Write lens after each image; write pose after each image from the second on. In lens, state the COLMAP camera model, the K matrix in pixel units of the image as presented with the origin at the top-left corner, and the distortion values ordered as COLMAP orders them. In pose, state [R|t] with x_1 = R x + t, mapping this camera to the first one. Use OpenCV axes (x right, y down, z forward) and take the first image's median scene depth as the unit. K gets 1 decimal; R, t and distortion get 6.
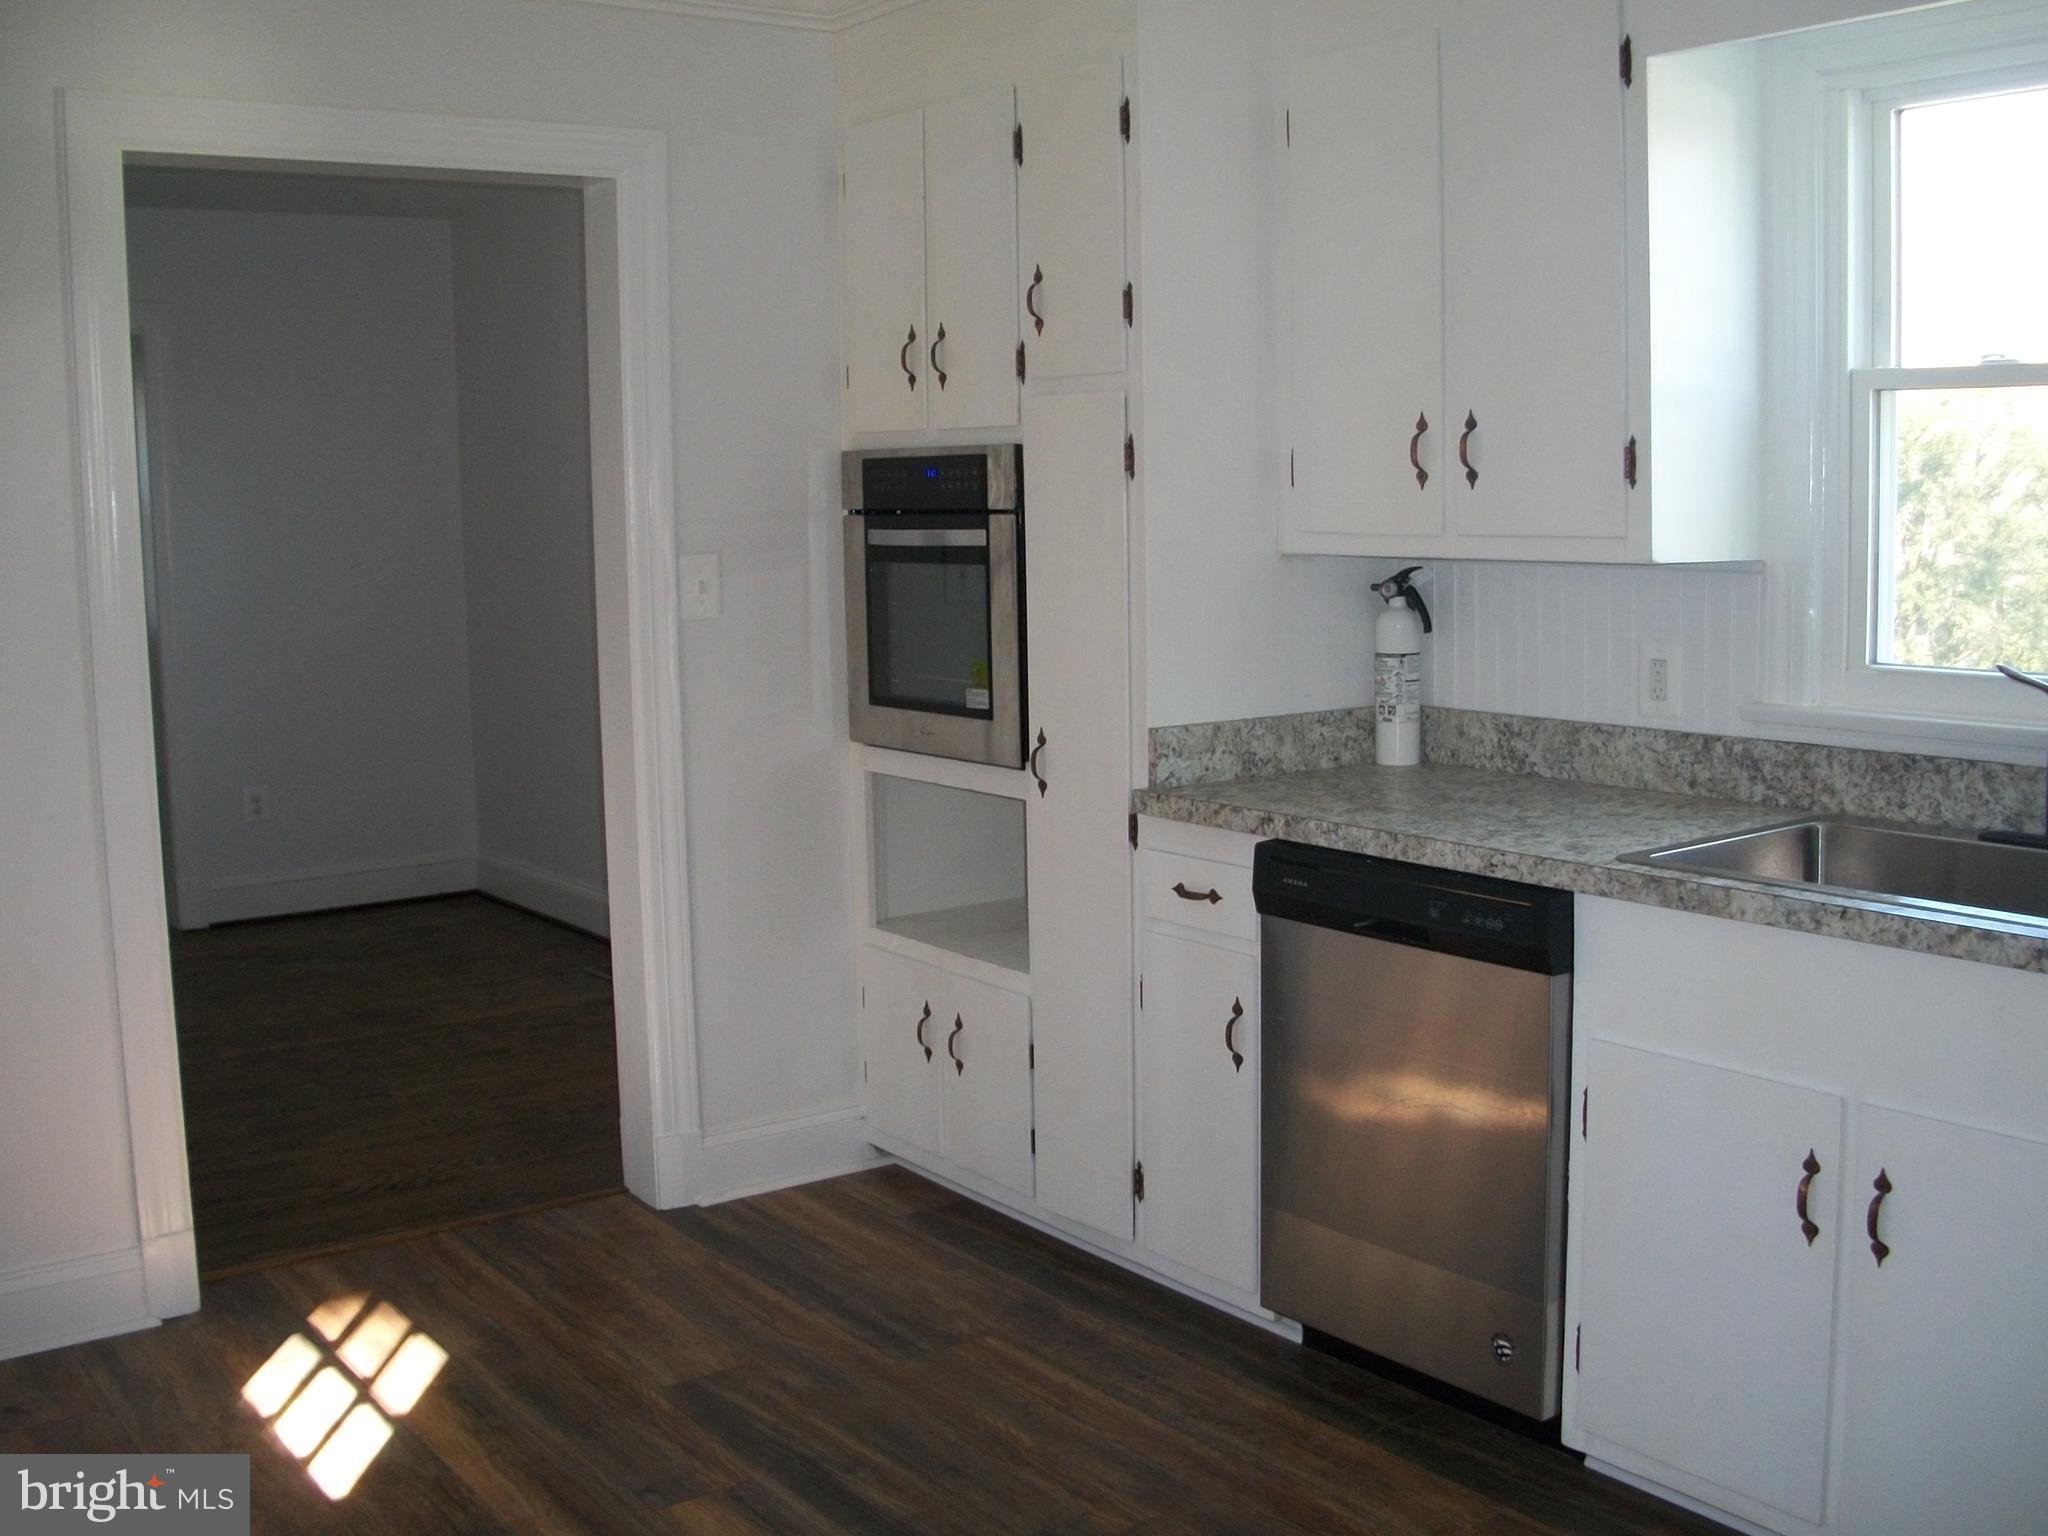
lens RADIAL K [[2117.2, 0, 1024.0], [0, 2117.2, 768.0], [0, 0, 1]] dist [-0.195825, 0.161491]
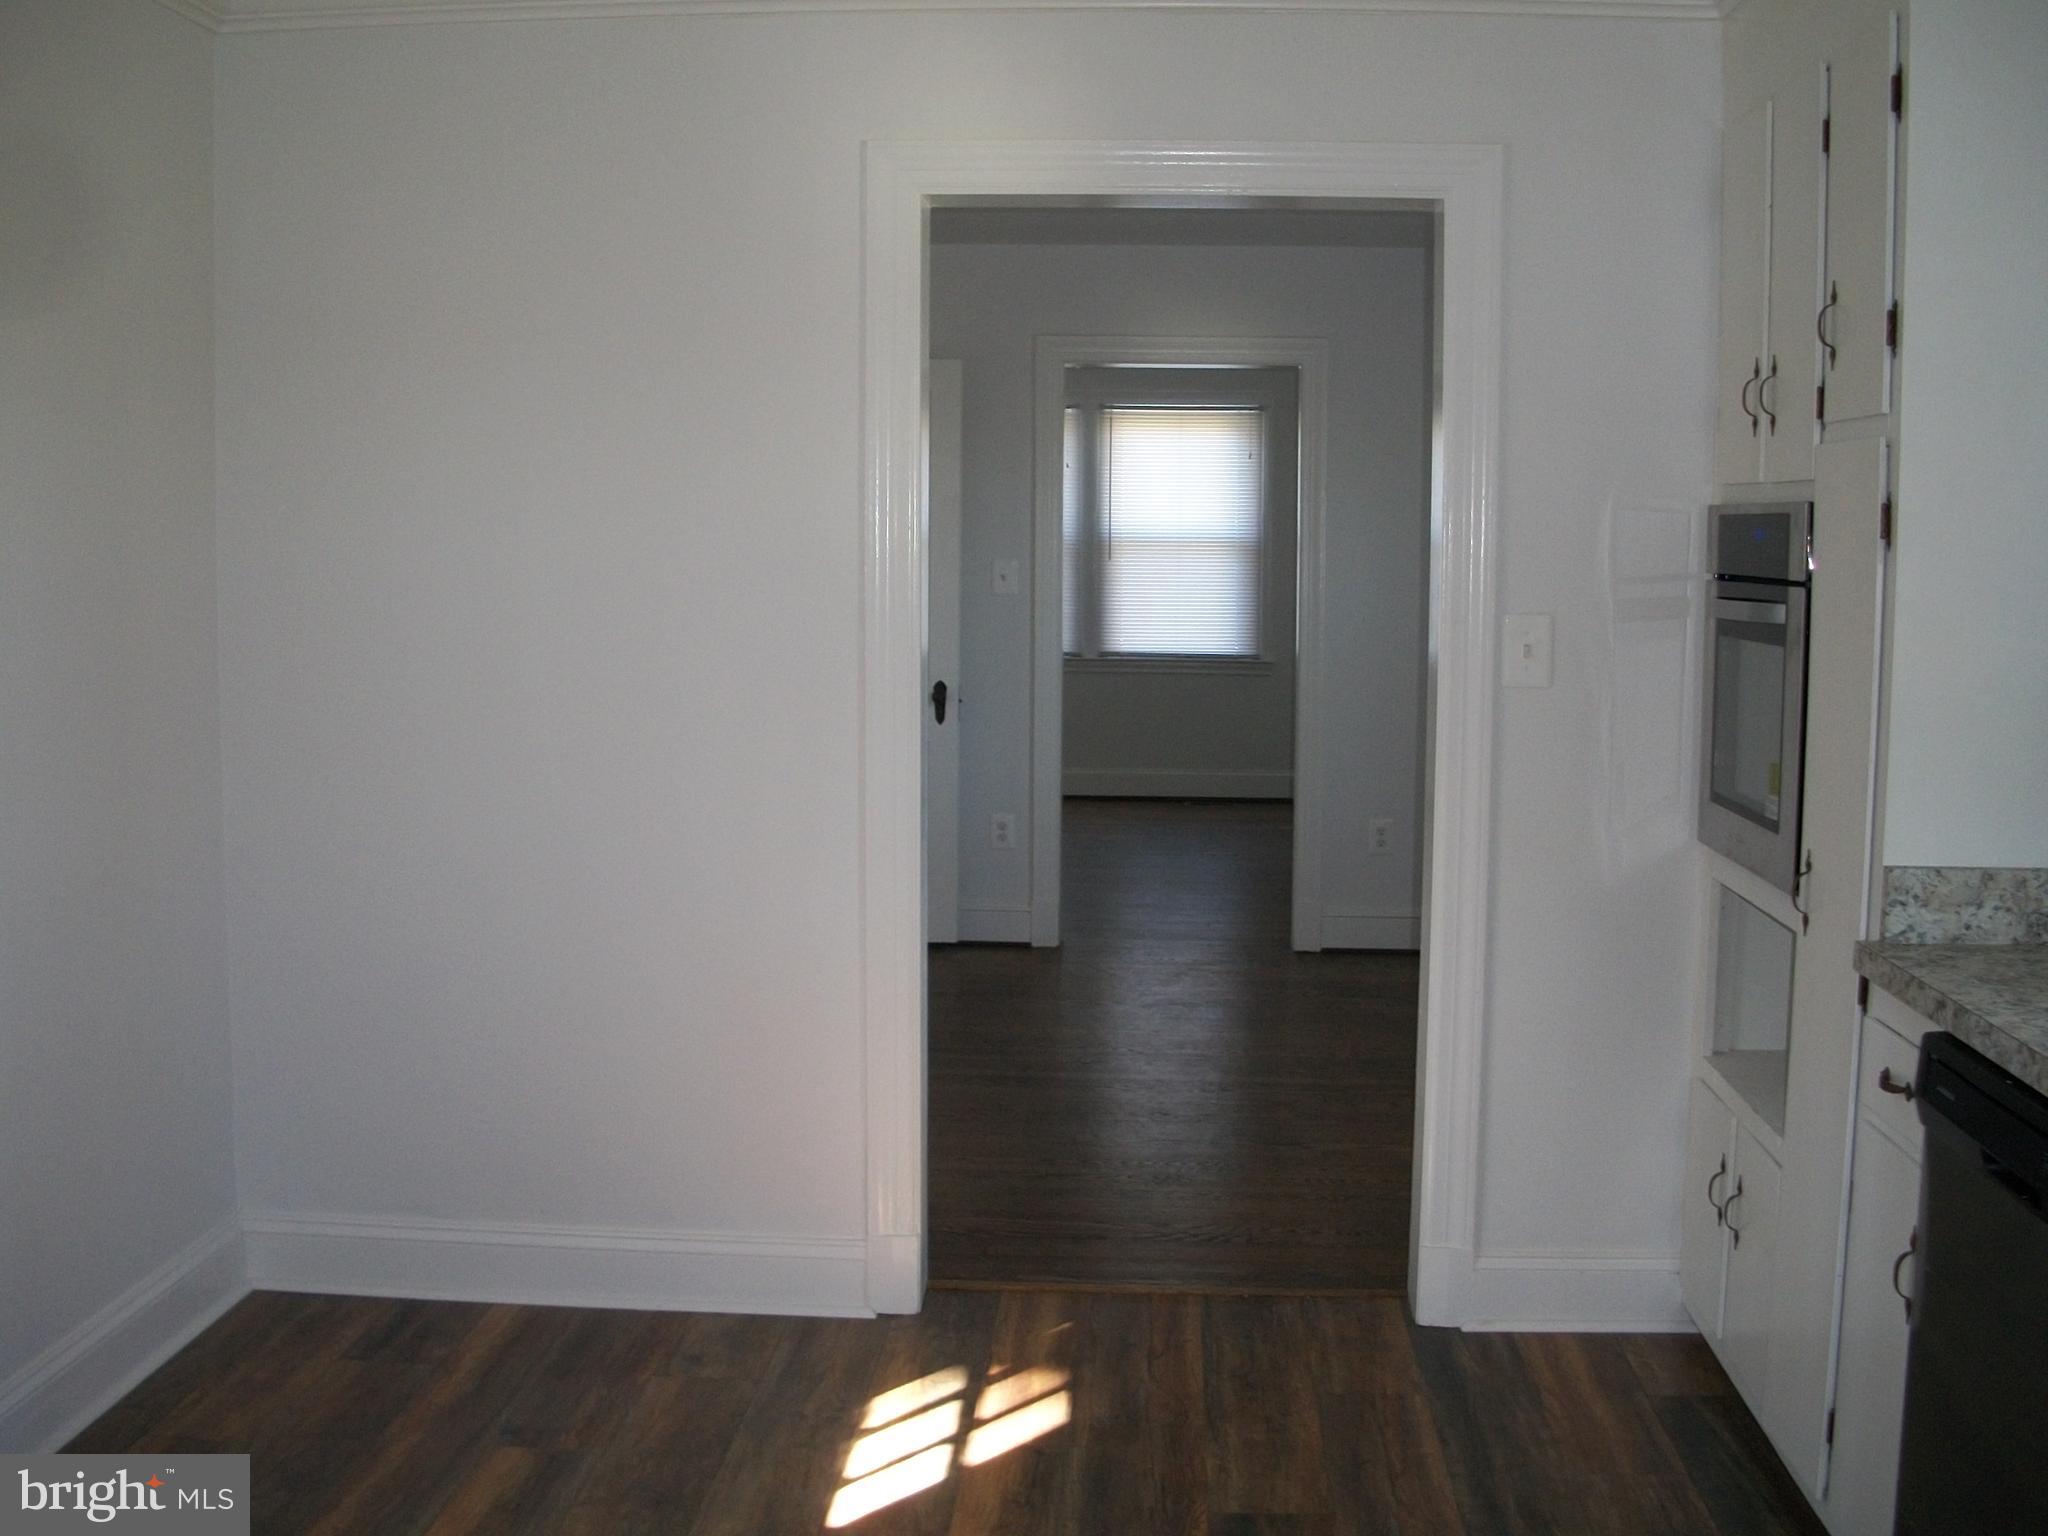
lens RADIAL K [[2117.2, 0, 1024.0], [0, 2117.2, 768.0], [0, 0, 1]] dist [-0.195825, 0.161491]
pose [[0.778185, 0.092873, -0.621130, 0.270230], [-0.104292, 0.994383, 0.018020, -0.034071], [0.619315, 0.050756, 0.783500, 0.192142]]
